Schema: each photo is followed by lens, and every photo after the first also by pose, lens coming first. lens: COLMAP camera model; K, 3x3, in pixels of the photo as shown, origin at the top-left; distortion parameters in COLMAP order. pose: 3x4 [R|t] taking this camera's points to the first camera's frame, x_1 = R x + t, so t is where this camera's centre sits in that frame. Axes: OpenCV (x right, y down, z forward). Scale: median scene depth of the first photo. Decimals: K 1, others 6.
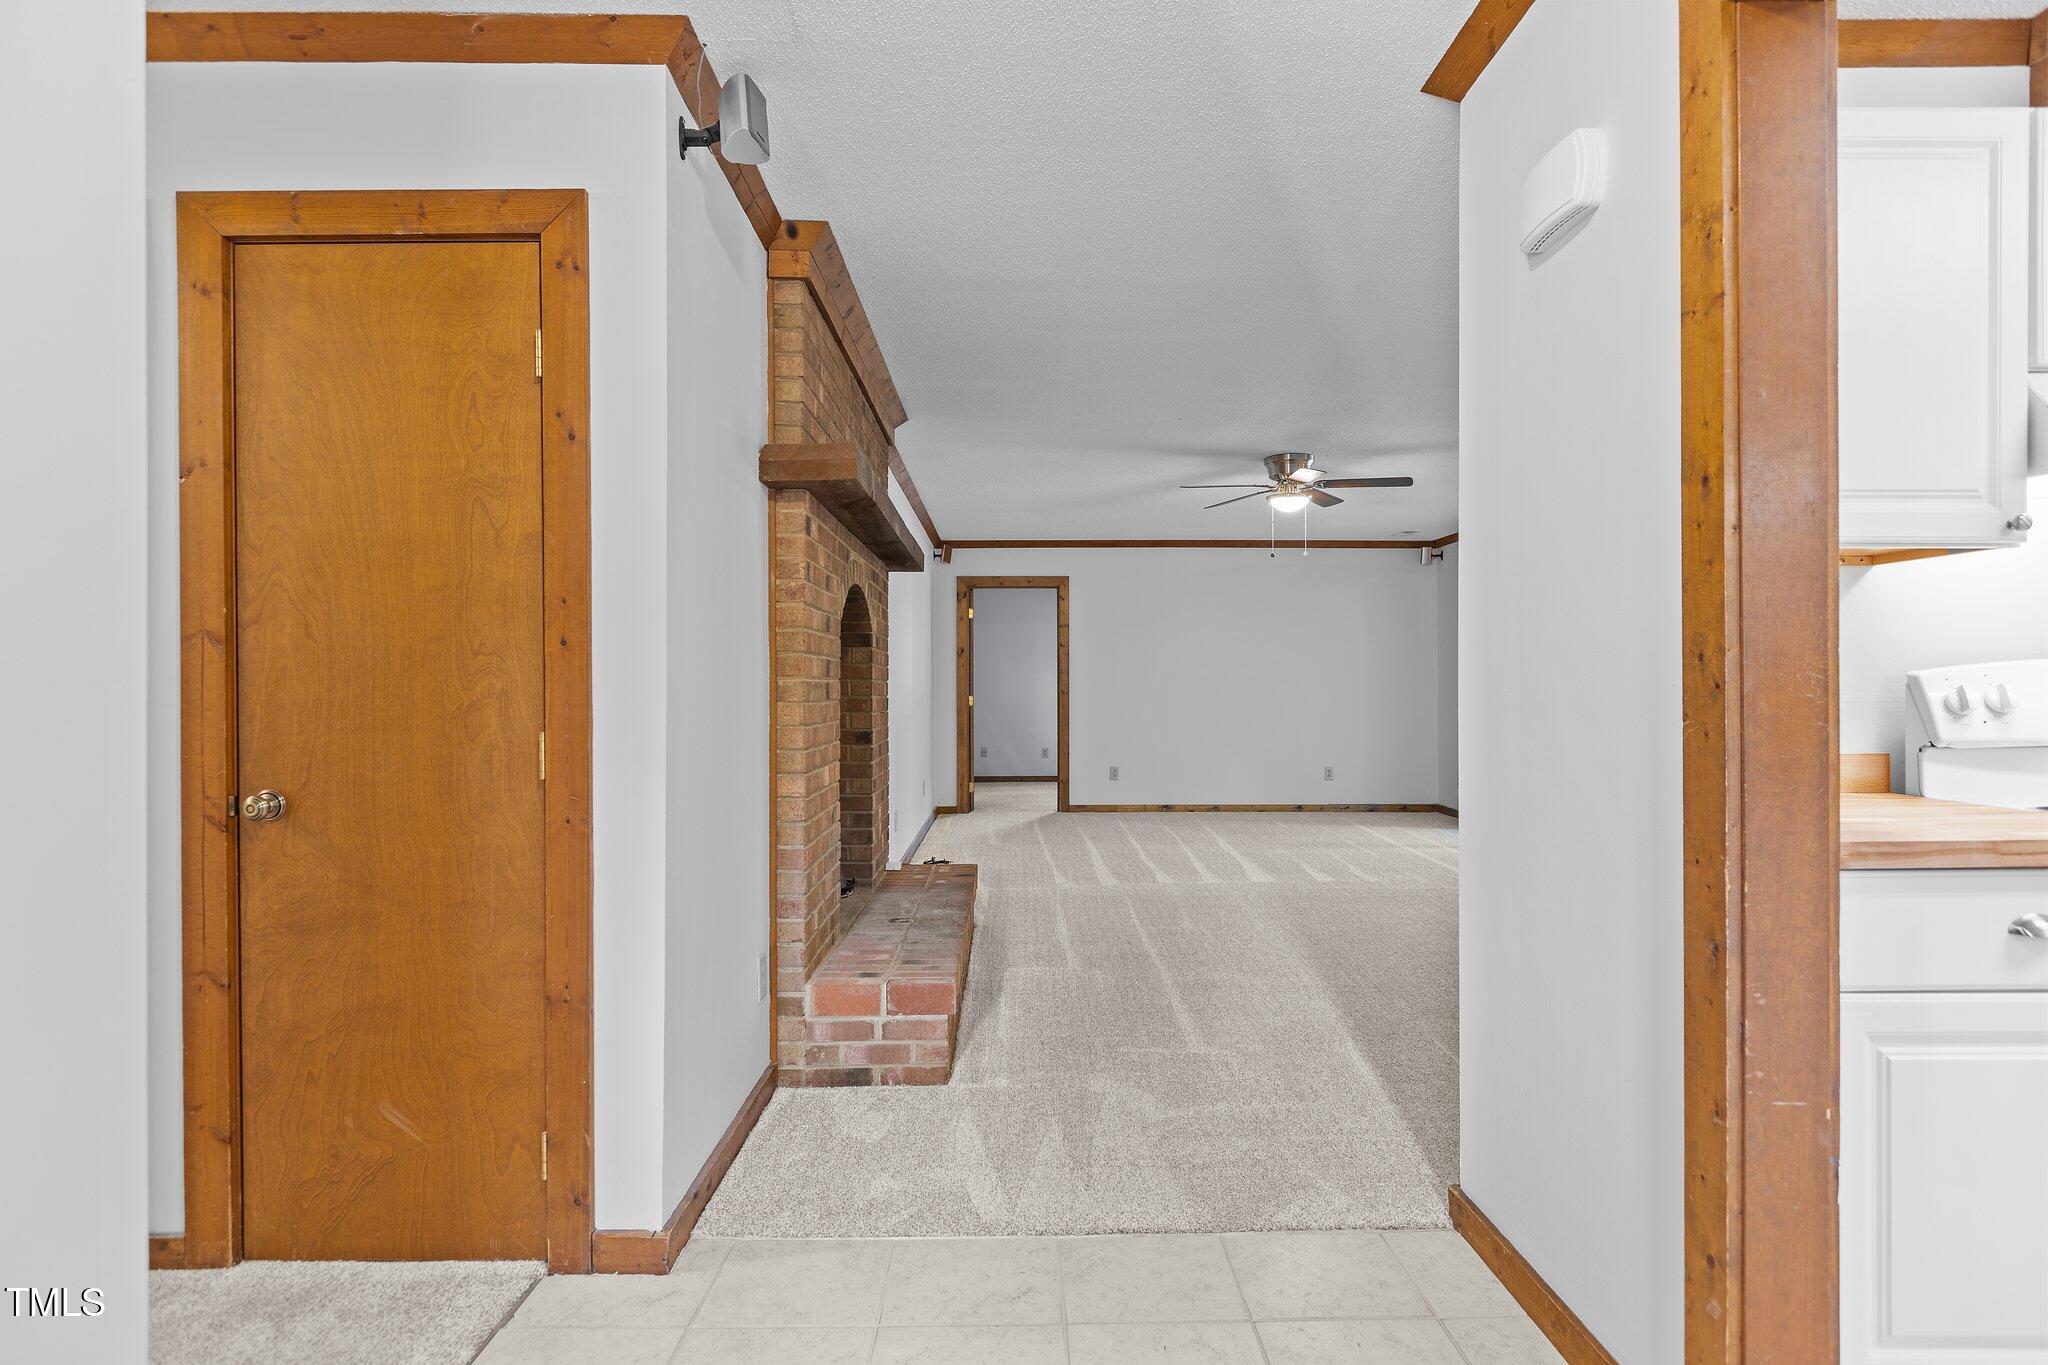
lens RADIAL K [[1081.9, 0, 1029.8], [0, 1081.9, 682.7], [0, 0, 1]] dist [0.000364, 0.000026]
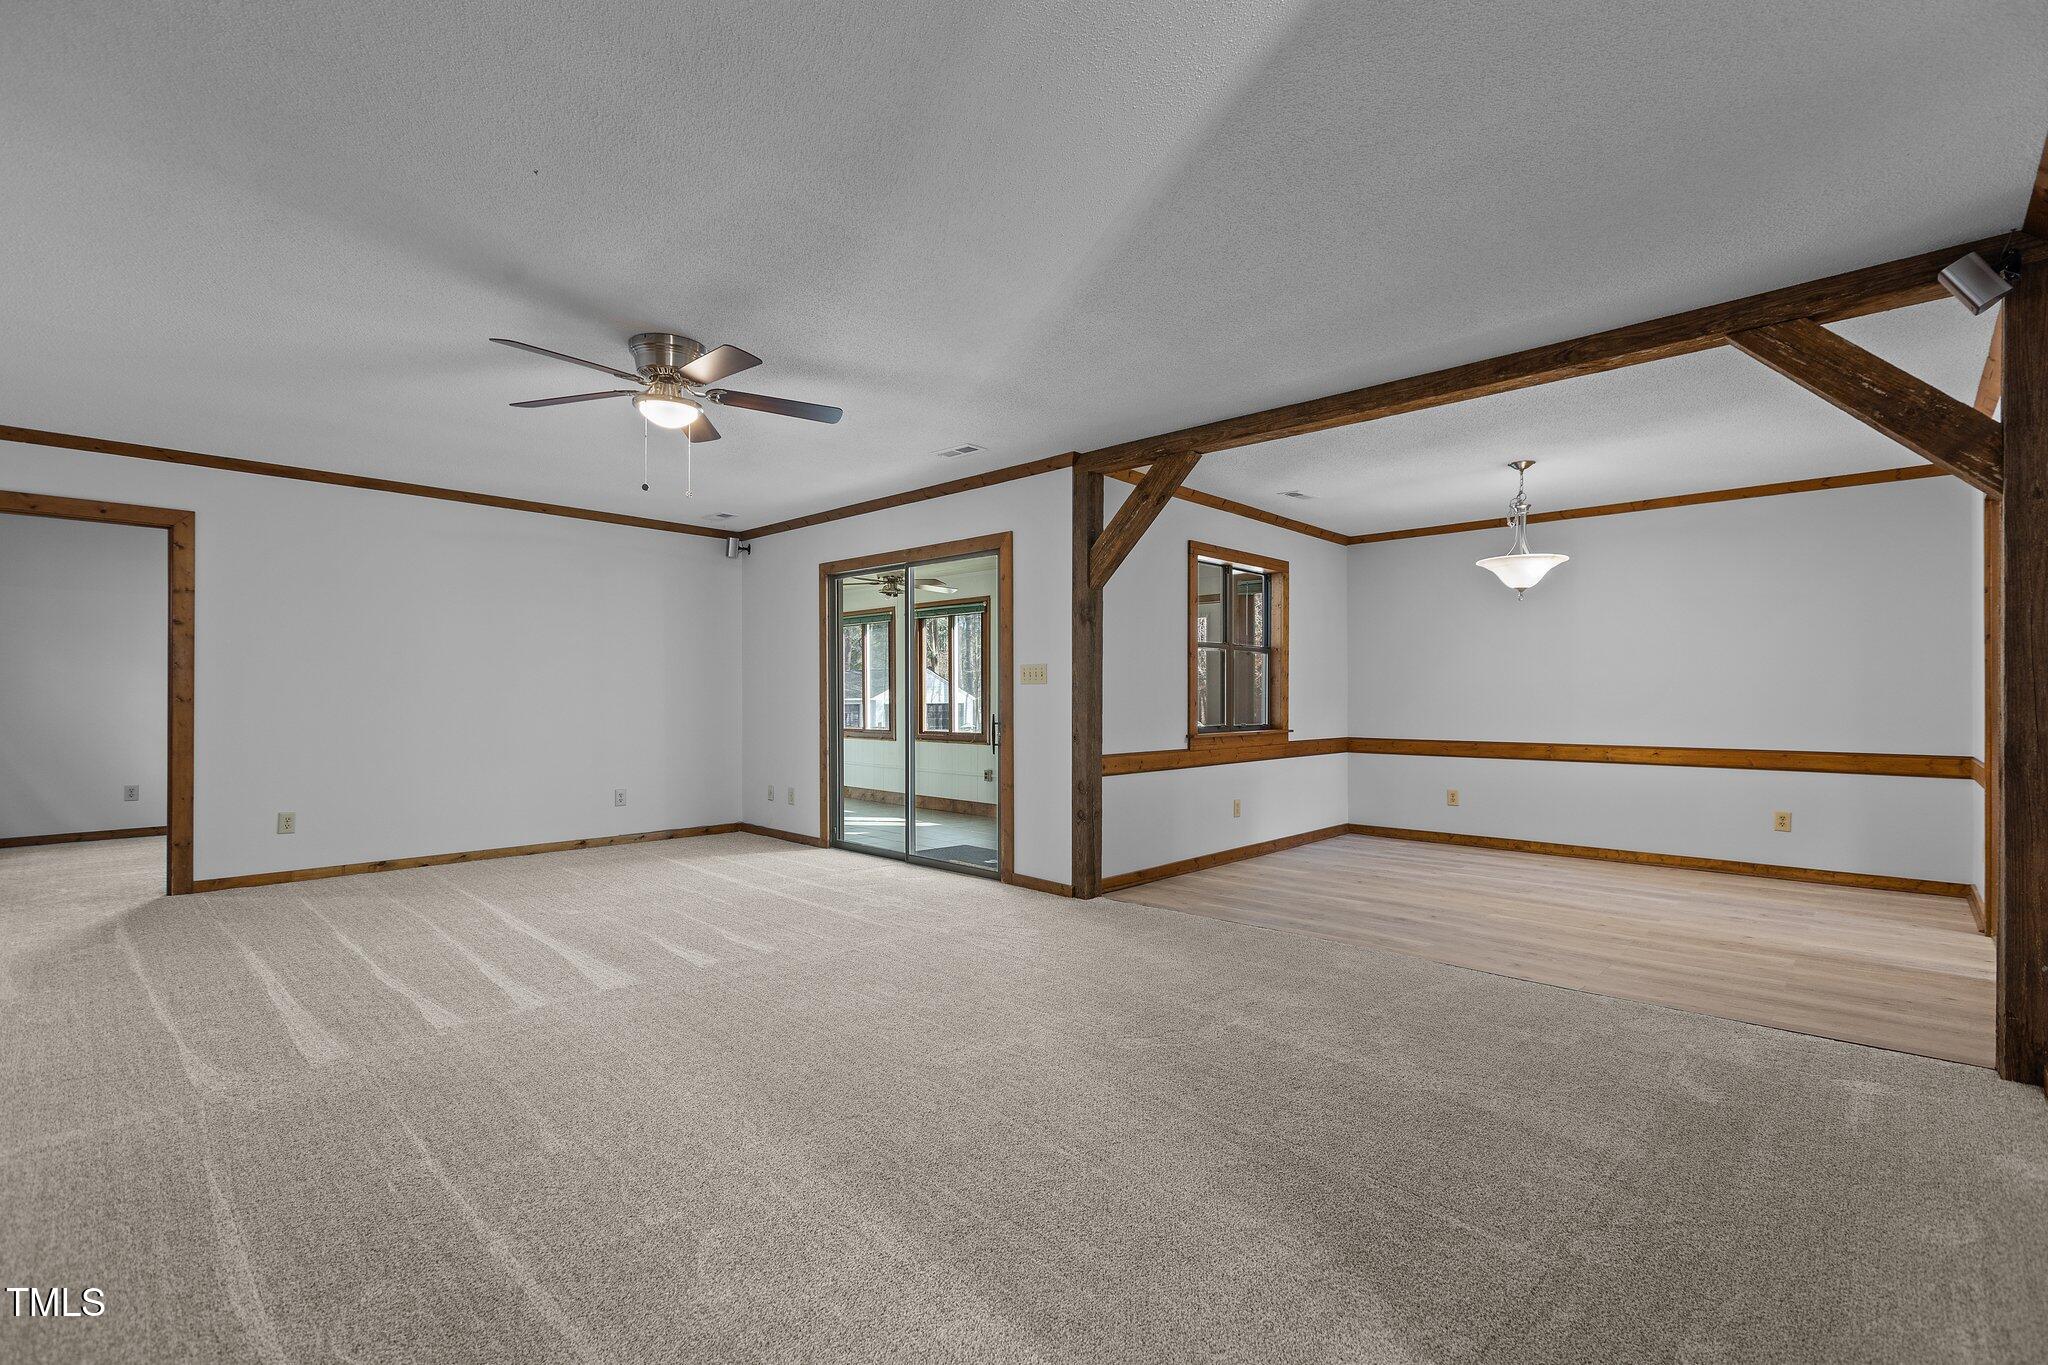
lens RADIAL K [[916.7, 0, 1026.4], [0, 916.7, 692.7], [0, 0, 1]] dist [0.003254, -0.000325]
pose [[0.699586, 0.005854, 0.714524, -0.006292], [-0.003966, 0.999983, -0.004309, 0.005599], [-0.714537, 0.000181, 0.699597, 0.292934]]
